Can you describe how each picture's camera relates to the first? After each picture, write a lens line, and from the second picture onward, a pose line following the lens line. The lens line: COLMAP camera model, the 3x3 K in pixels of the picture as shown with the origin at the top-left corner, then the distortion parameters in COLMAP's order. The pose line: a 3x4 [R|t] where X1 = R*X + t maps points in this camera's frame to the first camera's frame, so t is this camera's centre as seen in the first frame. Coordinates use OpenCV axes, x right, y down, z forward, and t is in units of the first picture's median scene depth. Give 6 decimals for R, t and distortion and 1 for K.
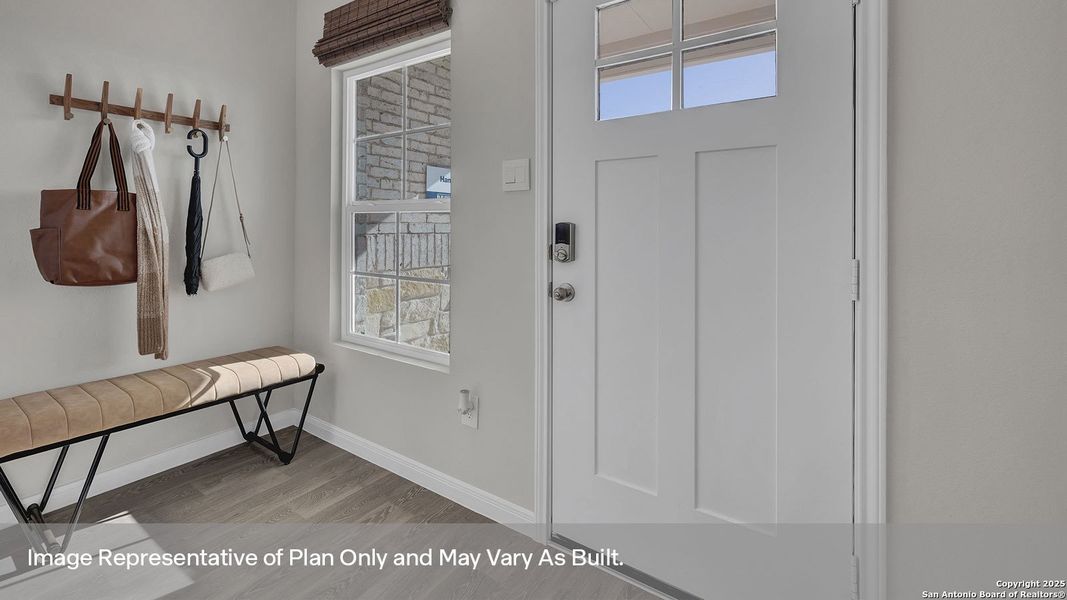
lens RADIAL K [[466.1, 0, 532.3], [0, 466.1, 230.8], [0, 0, 1]] dist [-0.001075, 0.000287]
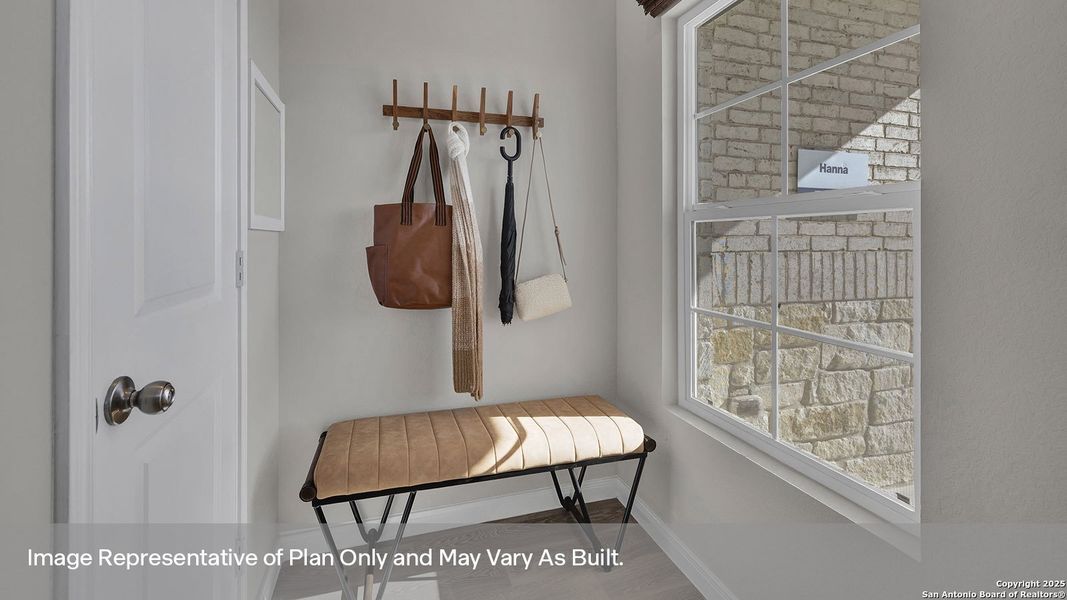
lens RADIAL K [[466.1, 0, 532.3], [0, 466.1, 230.8], [0, 0, 1]] dist [-0.001075, 0.000287]
pose [[0.787464, -0.019994, -0.616037, -0.167055], [0.000939, 0.999512, -0.031239, -0.004440], [0.616360, 0.024021, 0.787098, 0.352554]]
